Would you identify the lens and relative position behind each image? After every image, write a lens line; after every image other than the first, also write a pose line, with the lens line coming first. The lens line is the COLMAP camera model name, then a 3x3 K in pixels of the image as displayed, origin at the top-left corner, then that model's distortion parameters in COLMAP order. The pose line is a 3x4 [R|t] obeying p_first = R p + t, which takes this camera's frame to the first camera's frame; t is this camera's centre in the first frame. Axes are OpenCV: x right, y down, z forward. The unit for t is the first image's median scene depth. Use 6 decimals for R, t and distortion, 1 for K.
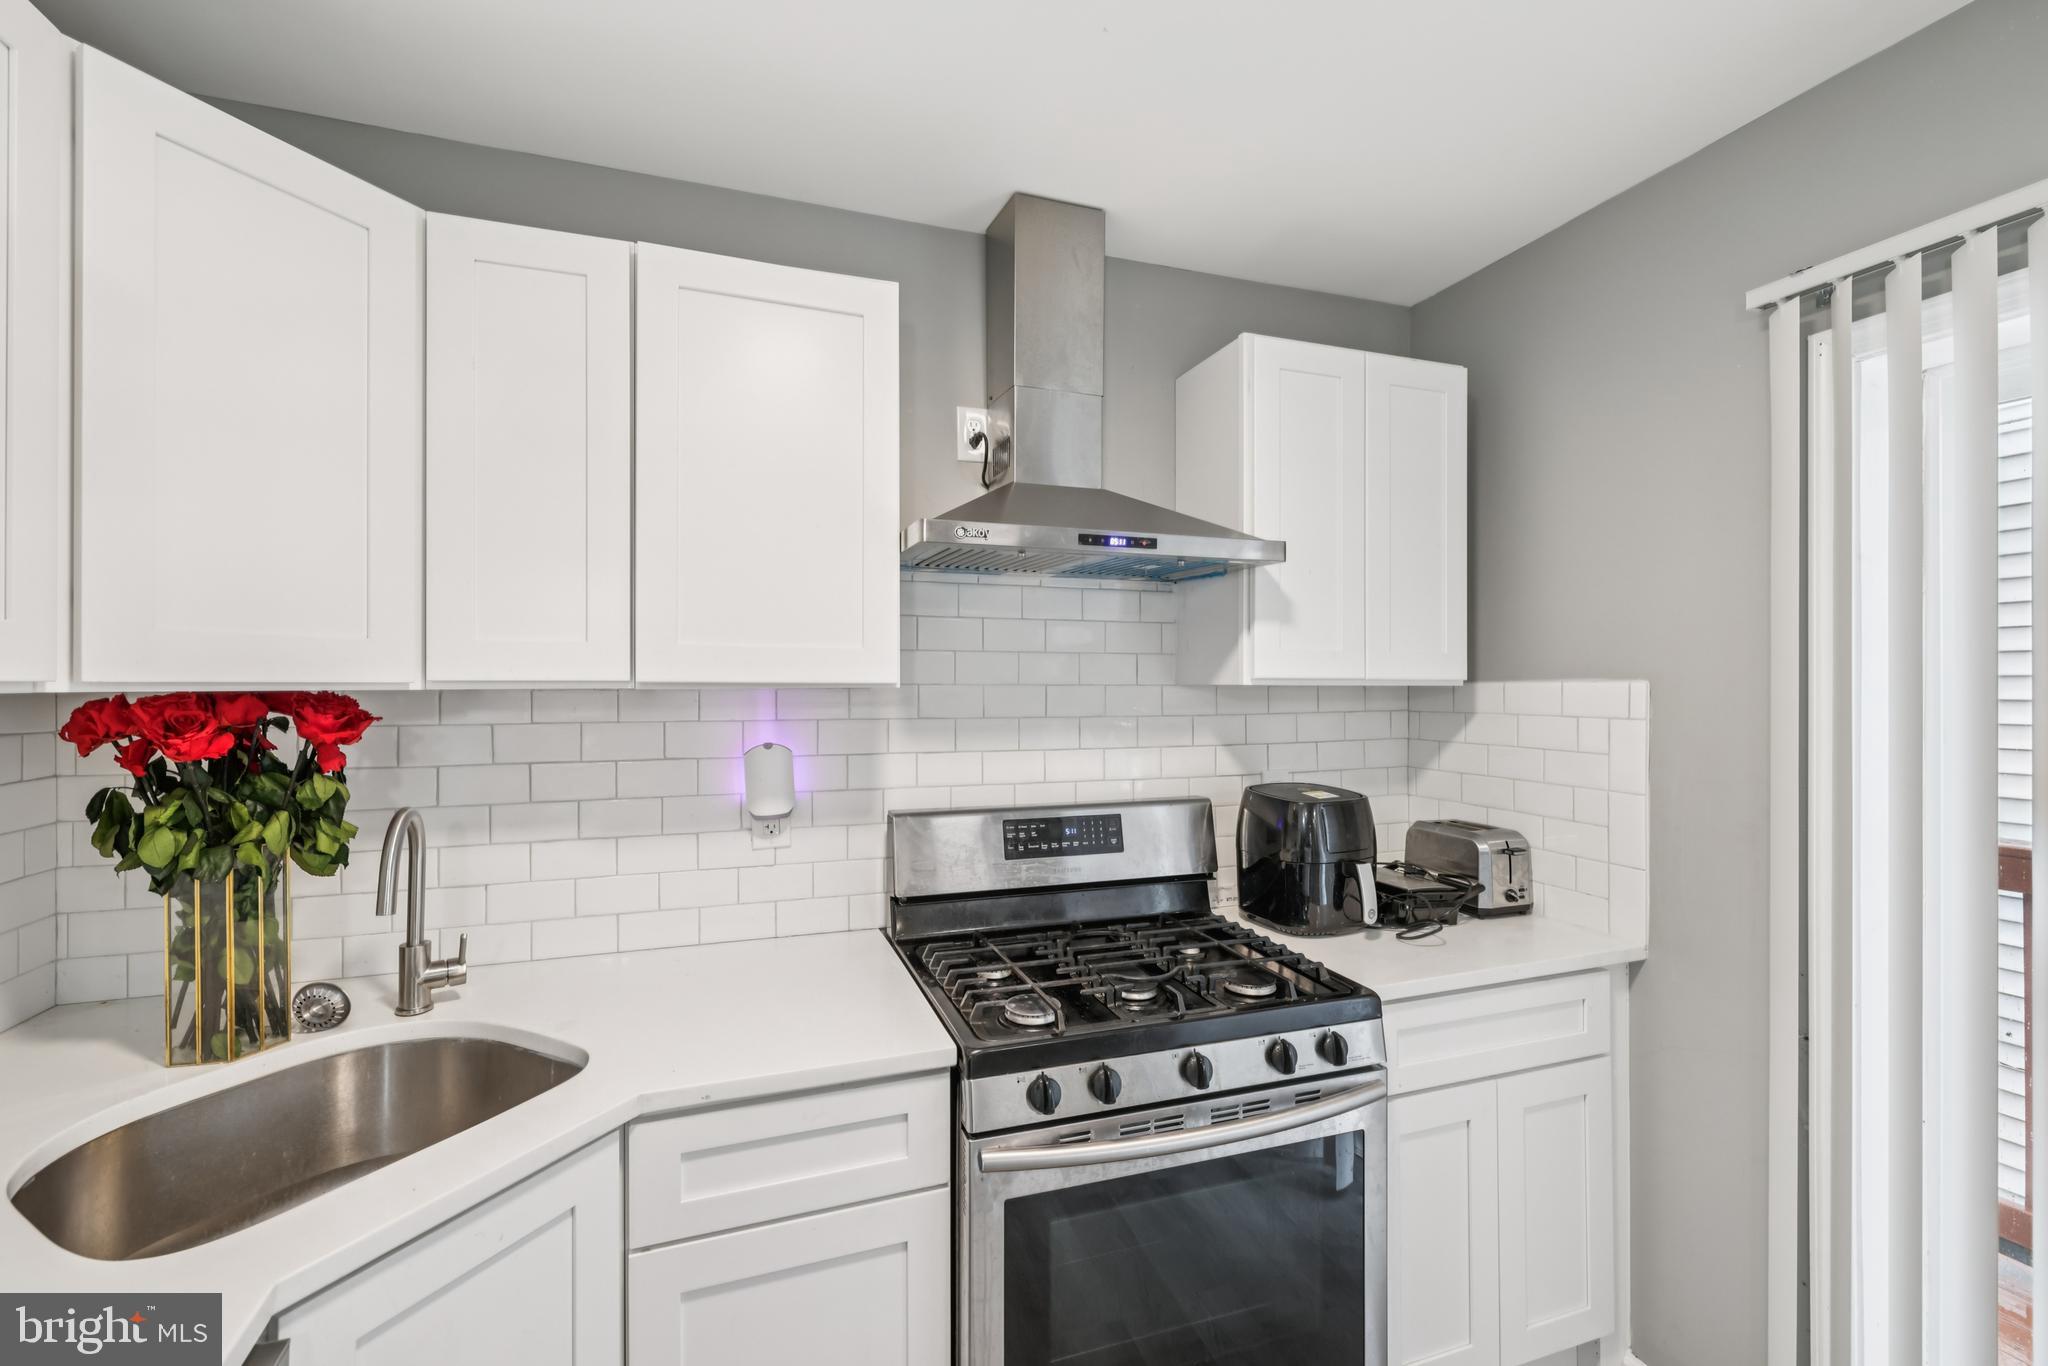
lens RADIAL K [[871.6, 0, 1024.3], [0, 871.6, 679.9], [0, 0, 1]] dist [0.000018, -0.000062]
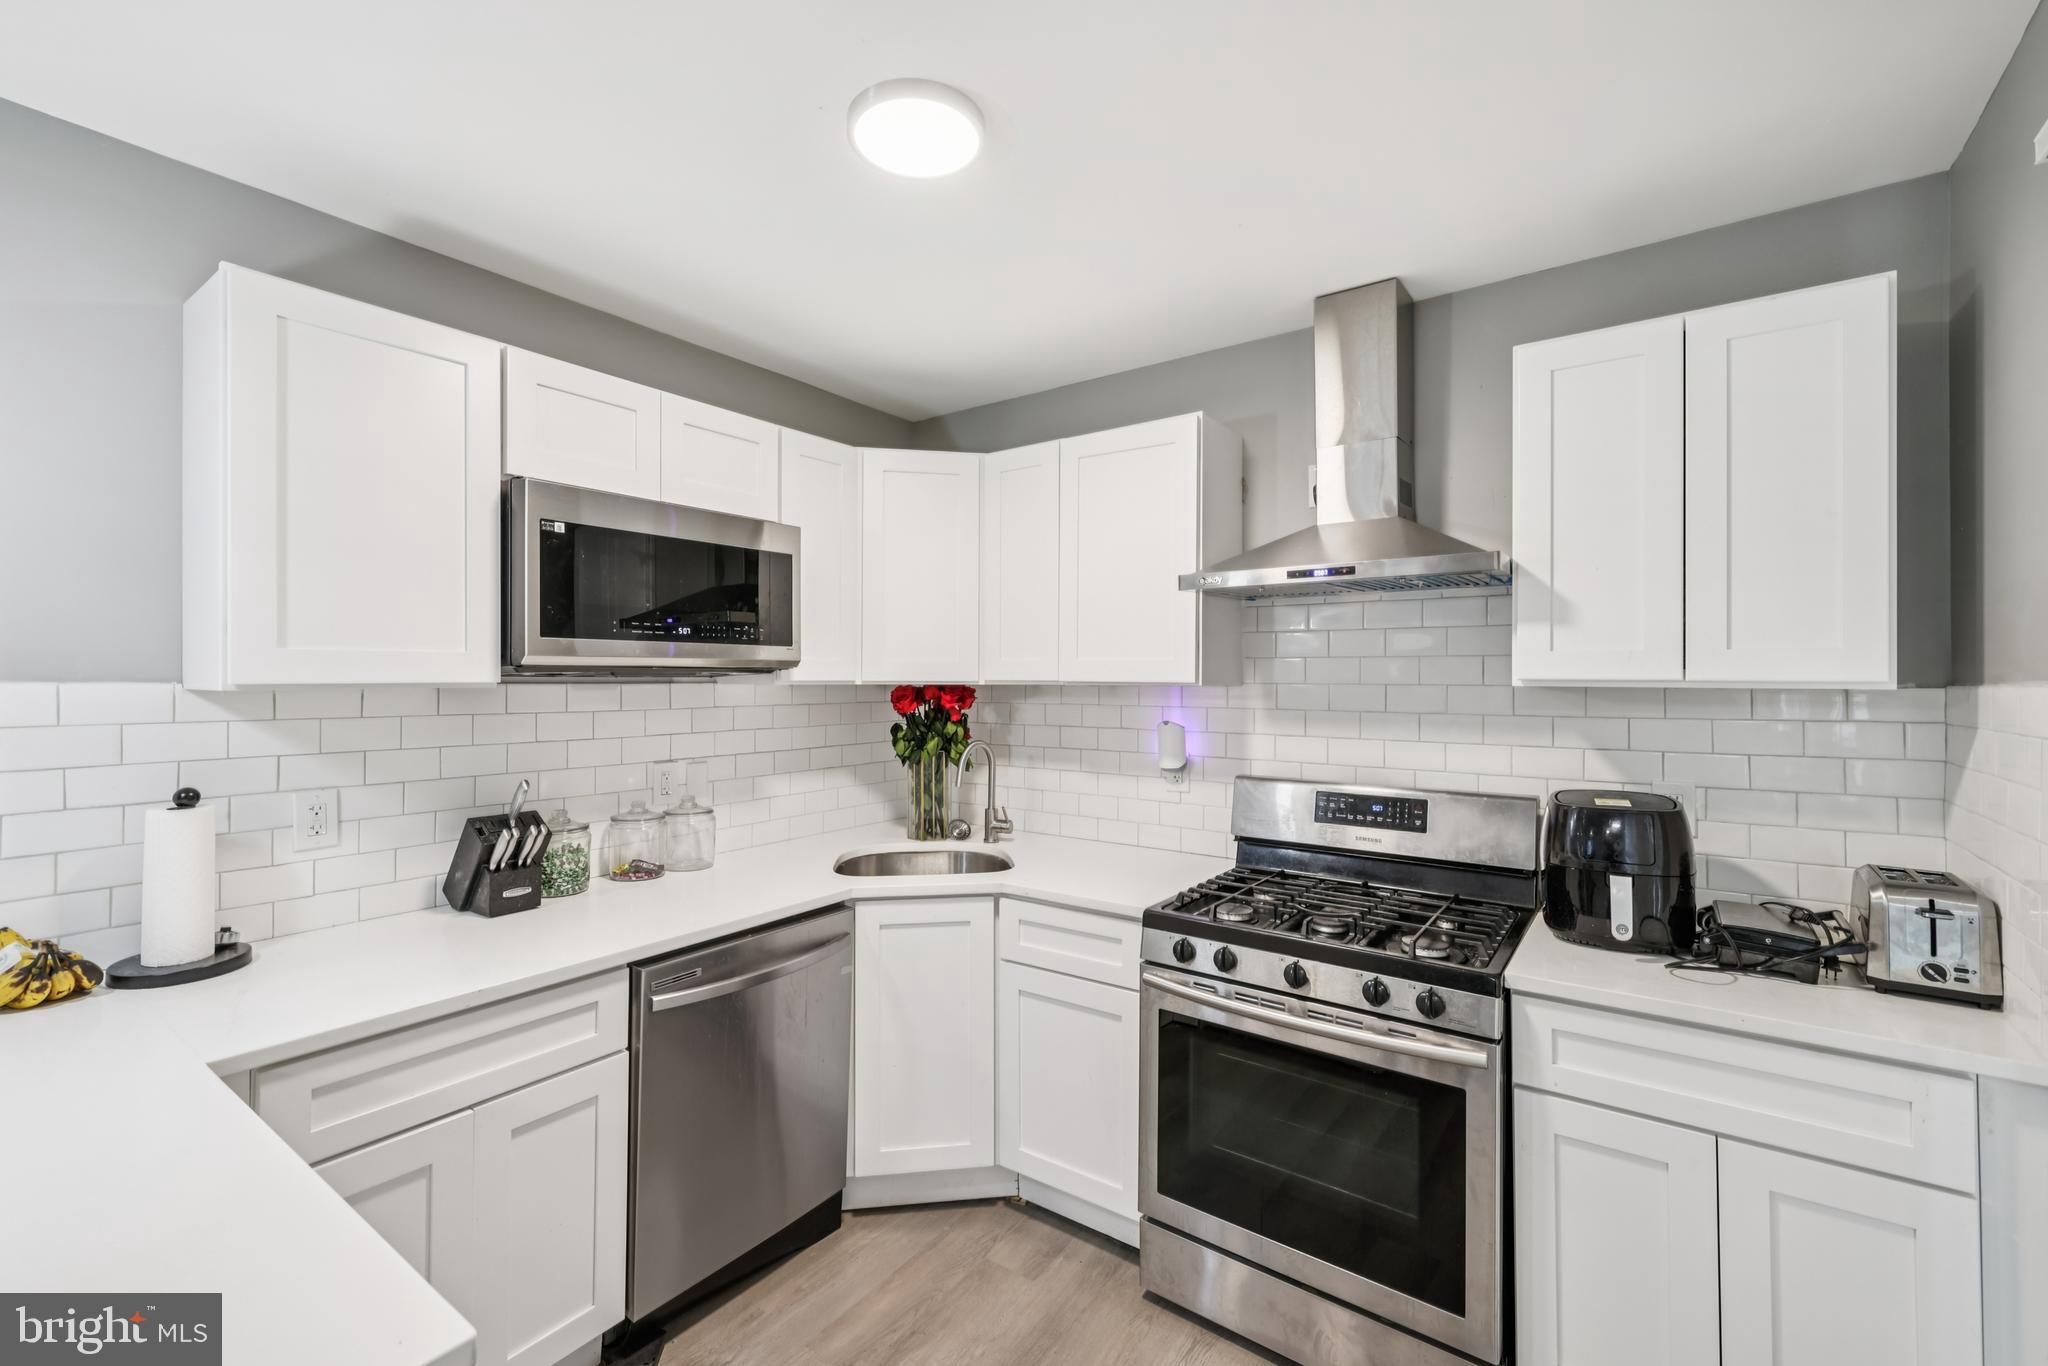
lens RADIAL K [[854.7, 0, 1009.8], [0, 854.7, 674.9], [0, 0, 1]] dist [-0.001593, 0.000095]
pose [[0.559030, -0.002373, -0.829144, 0.856992], [-0.001369, 0.999992, -0.003785, -0.002834], [0.829146, 0.003251, 0.559022, -0.073804]]
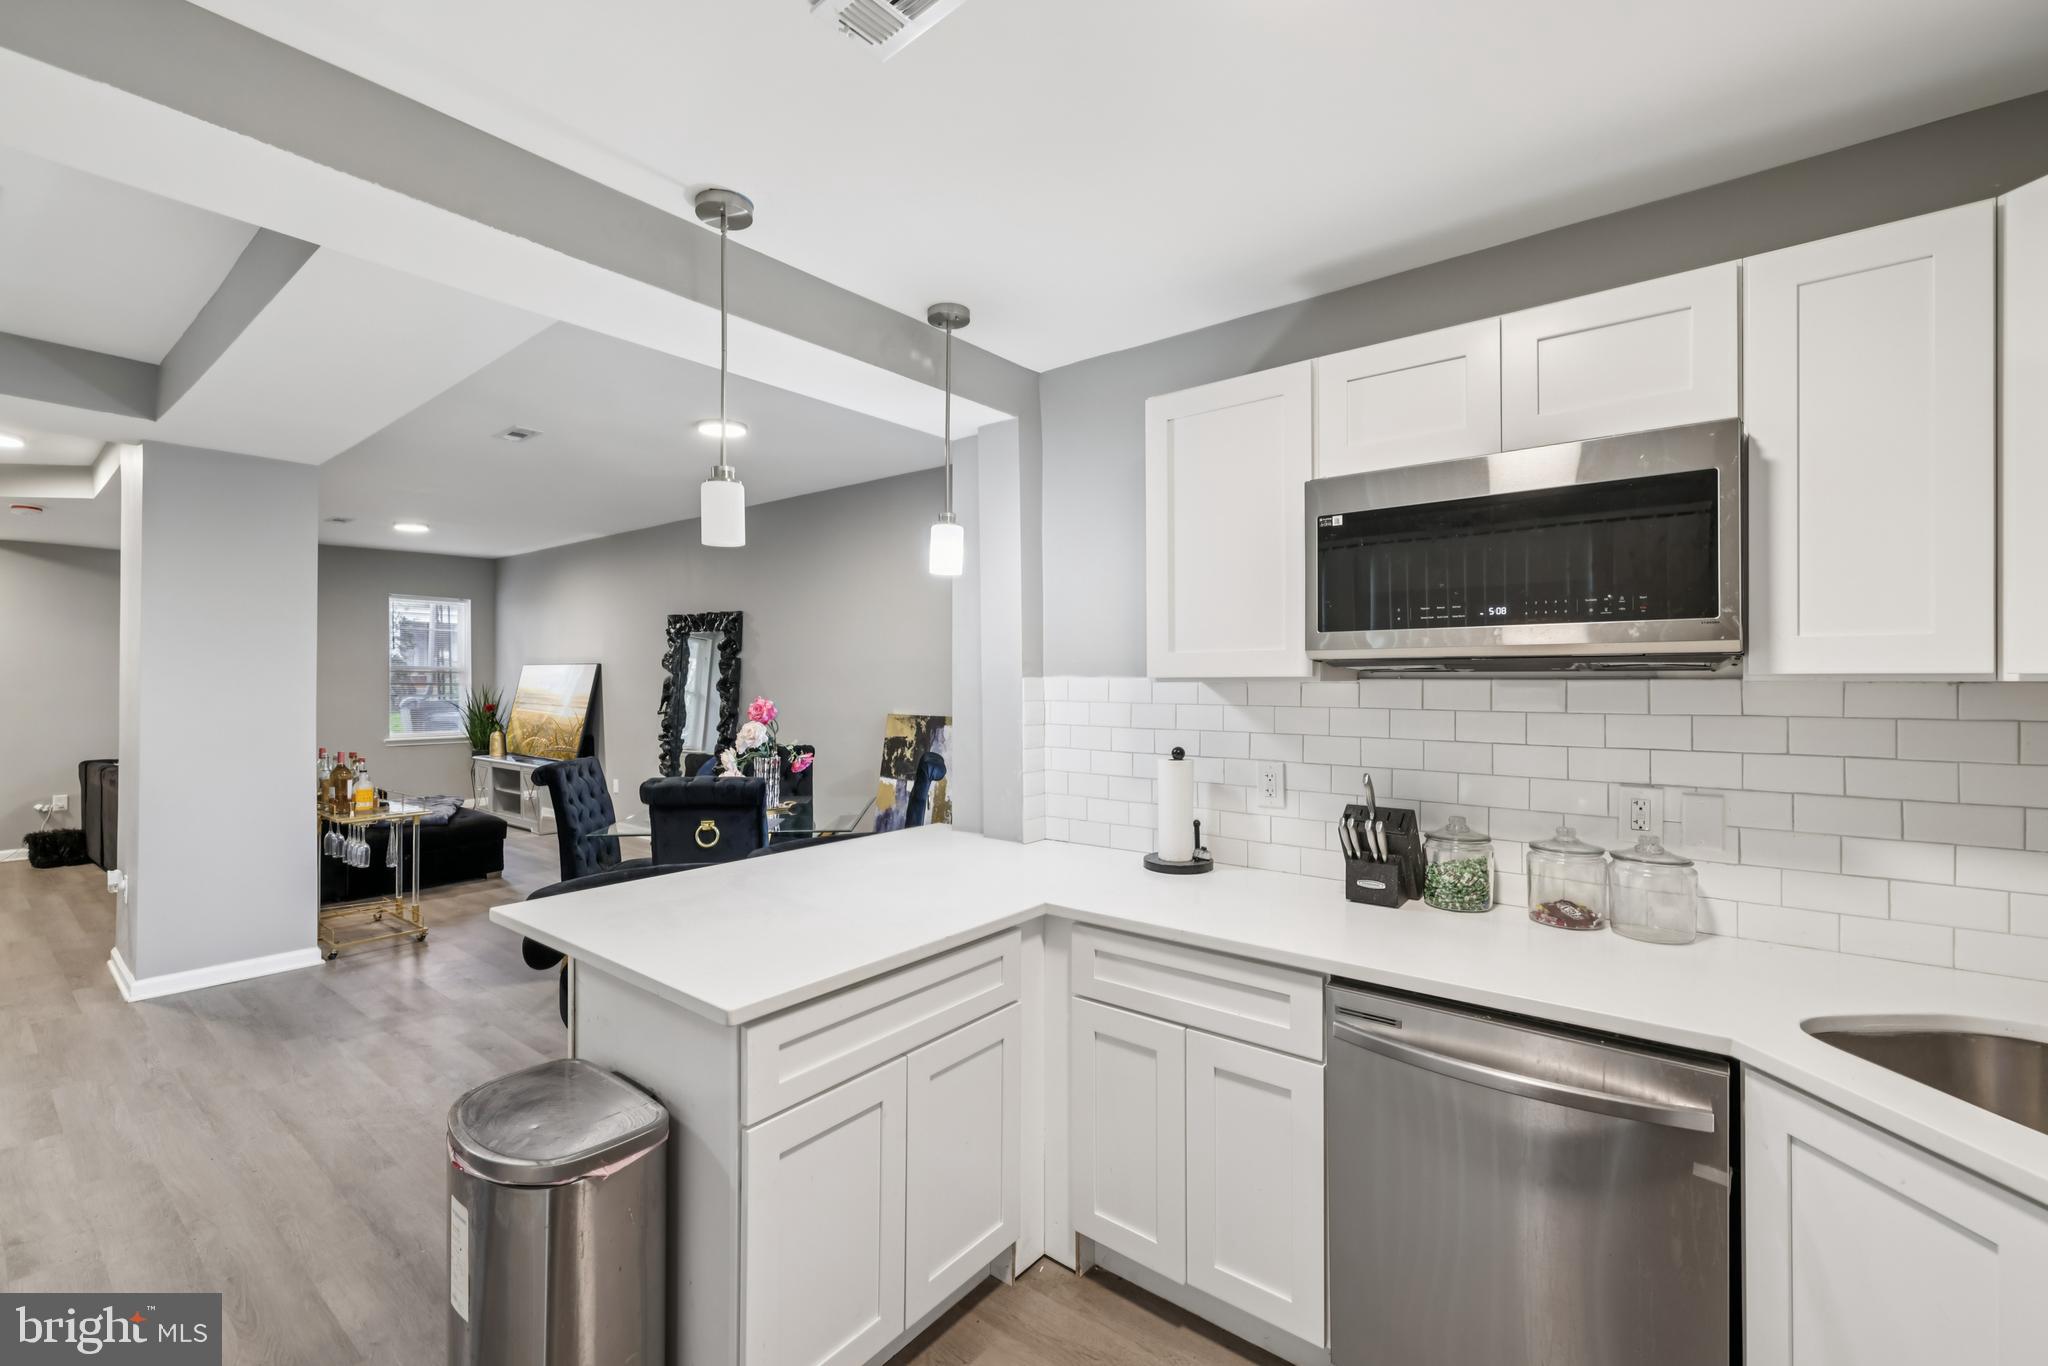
lens RADIAL K [[871.6, 0, 1024.3], [0, 871.6, 679.9], [0, 0, 1]] dist [0.000018, -0.000062]
pose [[-0.858378, -0.002439, -0.513012, 0.533070], [-0.001254, 0.999996, -0.002656, 0.011961], [0.513016, -0.001637, -0.858377, 0.831168]]
